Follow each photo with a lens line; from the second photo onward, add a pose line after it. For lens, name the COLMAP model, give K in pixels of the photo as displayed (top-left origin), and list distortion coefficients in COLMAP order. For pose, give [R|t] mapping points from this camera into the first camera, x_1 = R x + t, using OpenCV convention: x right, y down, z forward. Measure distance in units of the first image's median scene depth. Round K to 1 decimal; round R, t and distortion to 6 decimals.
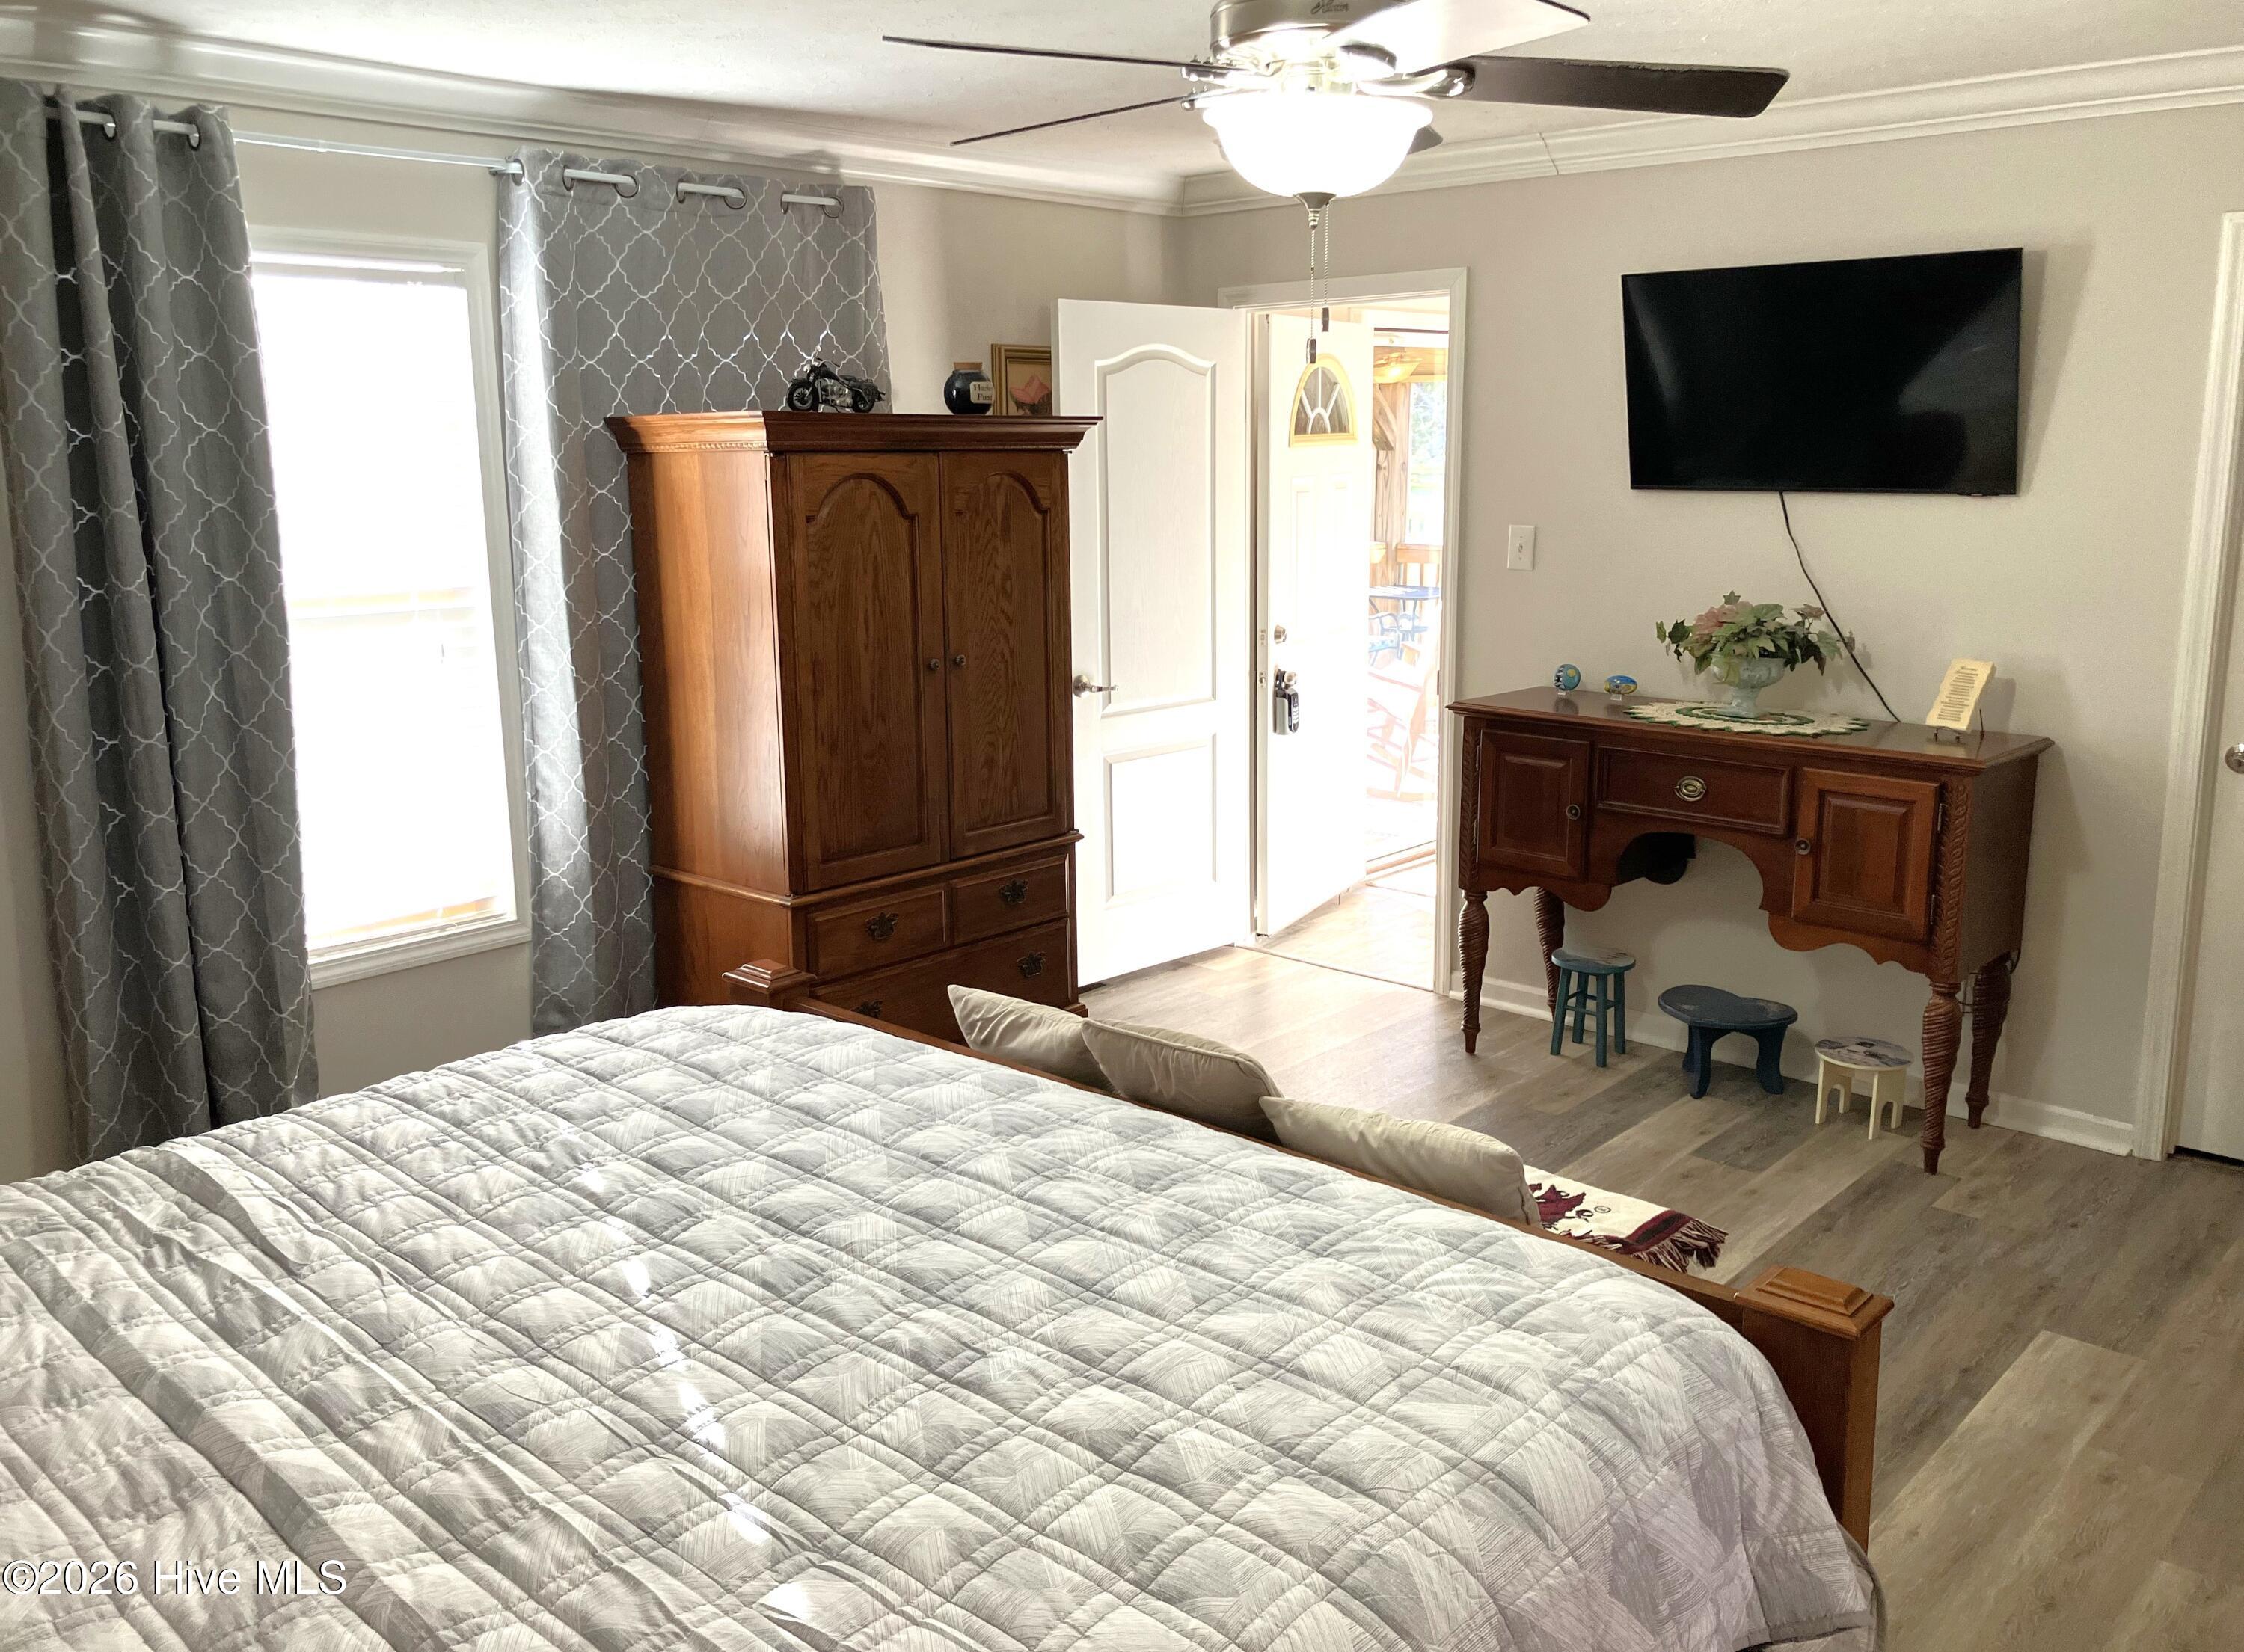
lens RADIAL K [[1840.1, 0, 1124.9], [0, 1840.1, 814.5], [0, 0, 1]] dist [-0.004012, -0.001395]
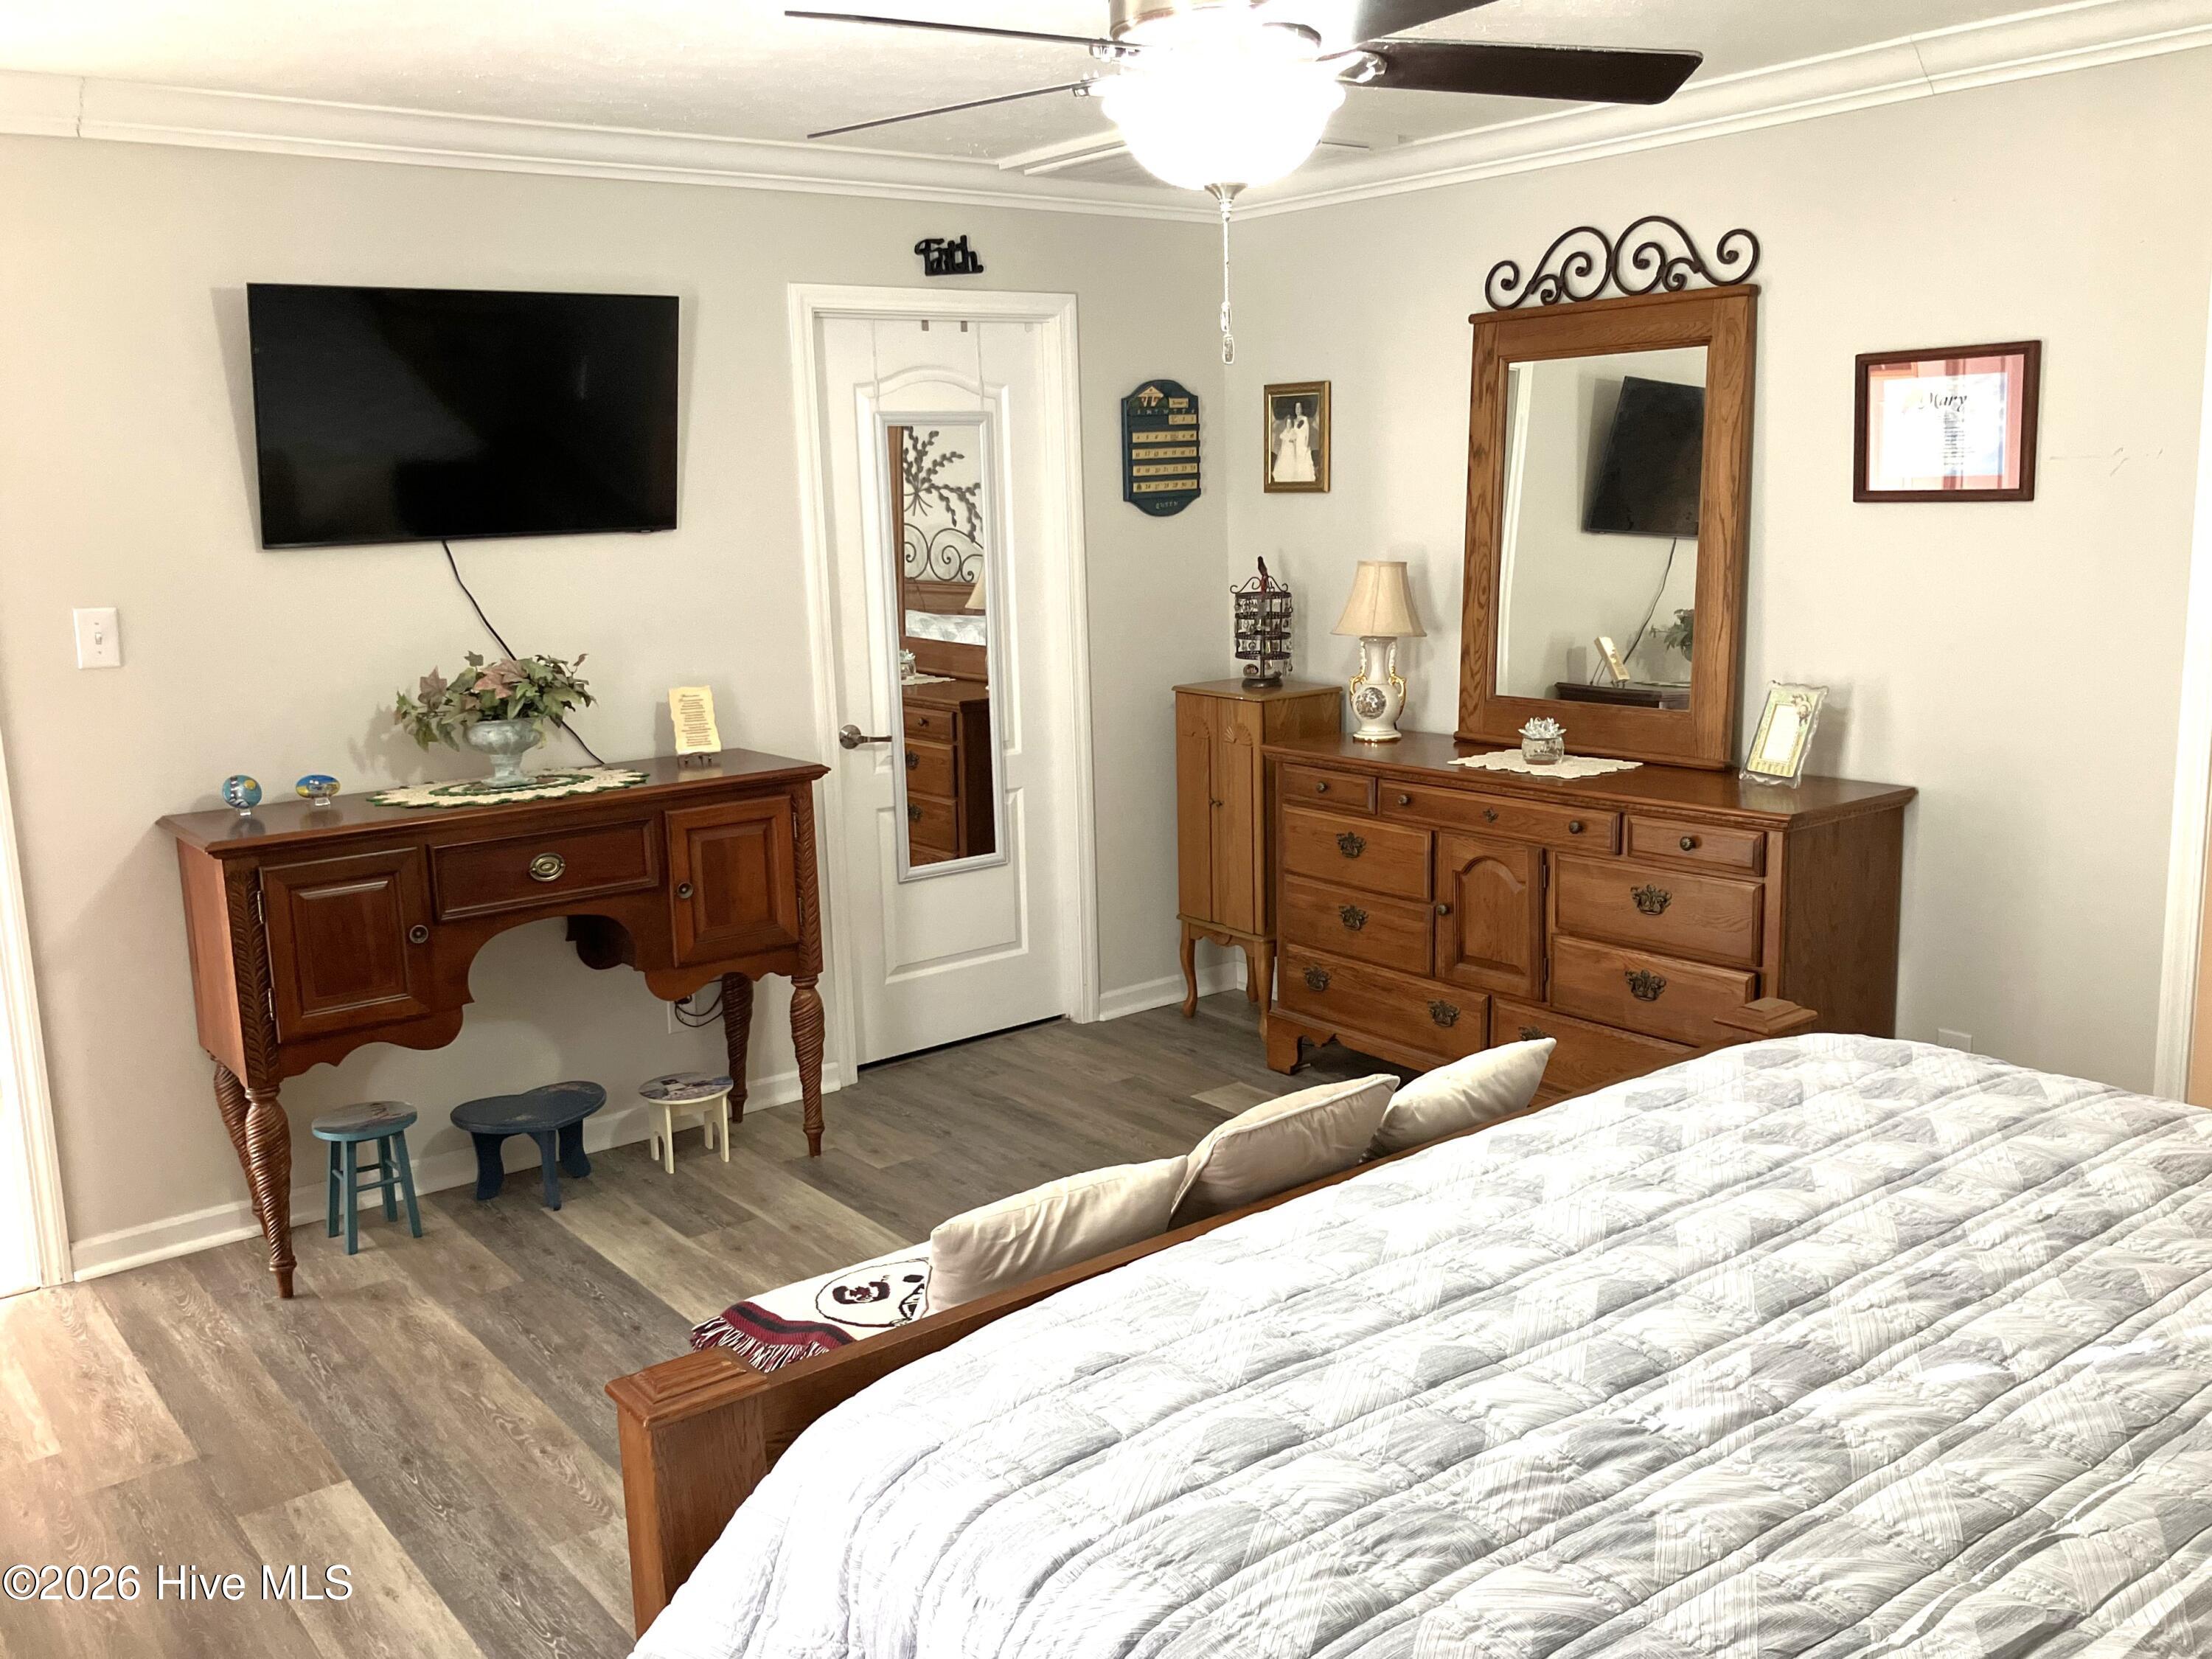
lens RADIAL K [[1913.3, 0, 1107.0], [0, 1913.3, 830.5], [0, 0, 1]] dist [0.002077, 0.013628]
pose [[0.166460, -0.184533, 0.968627, -0.574853], [0.228426, 0.962827, 0.144173, -0.108531], [-0.959225, 0.197260, 0.202424, 0.571485]]
